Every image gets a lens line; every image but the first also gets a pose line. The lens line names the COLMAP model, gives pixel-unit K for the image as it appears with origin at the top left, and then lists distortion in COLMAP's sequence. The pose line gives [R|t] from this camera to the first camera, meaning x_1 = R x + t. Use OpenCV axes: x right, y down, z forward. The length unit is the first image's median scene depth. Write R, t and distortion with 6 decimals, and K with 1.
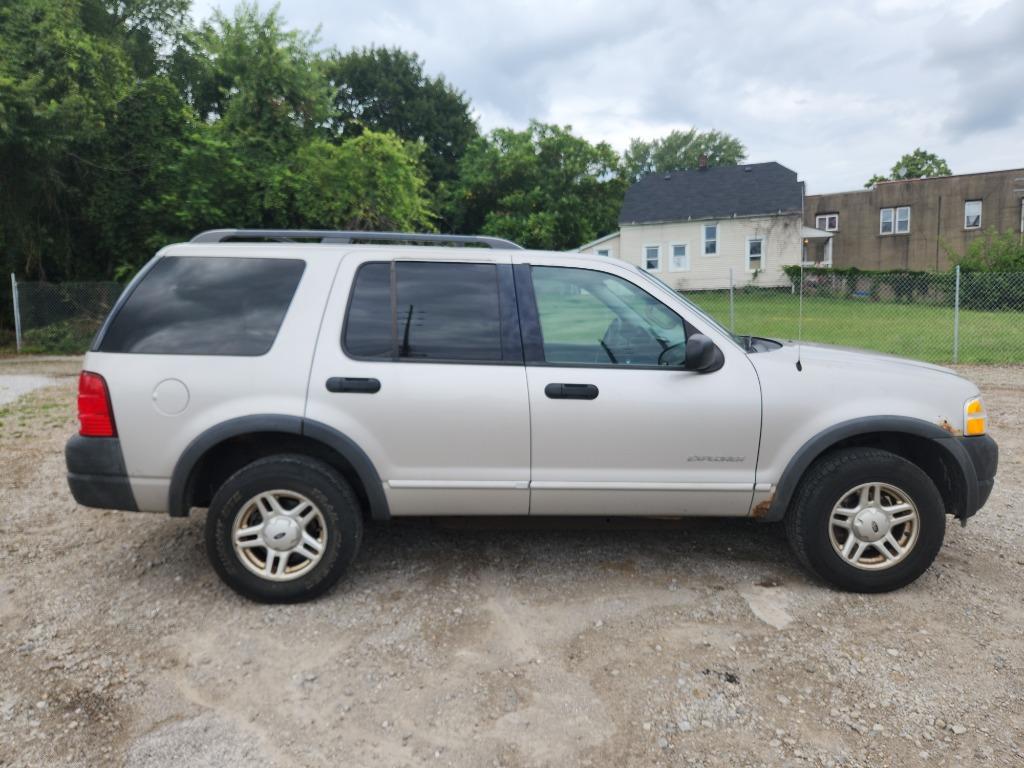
lens RADIAL K [[697.5, 0, 505.6], [0, 697.5, 382.2], [0, 0, 1]] dist [0.040503, -0.036217]
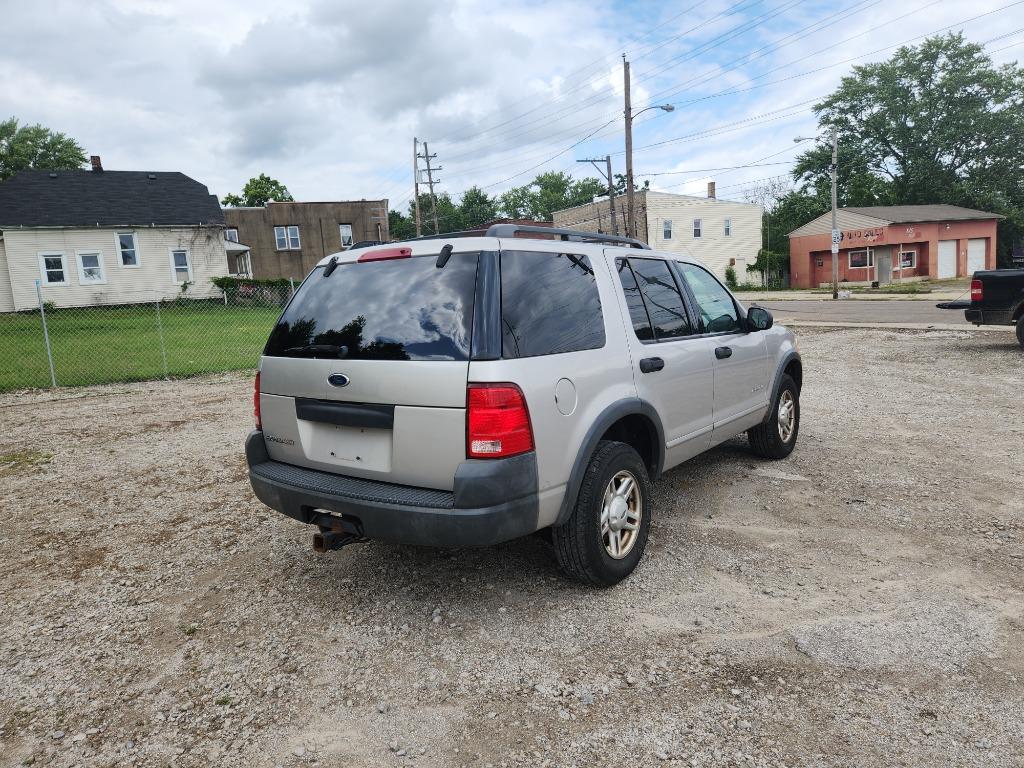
lens RADIAL K [[697.5, 0, 505.6], [0, 697.5, 382.2], [0, 0, 1]] dist [0.040503, -0.036217]
pose [[0.617002, -0.122332, 0.777395, -0.140312], [0.138057, 0.989350, 0.046113, -0.005768], [-0.774757, 0.078873, 0.627320, 0.053084]]
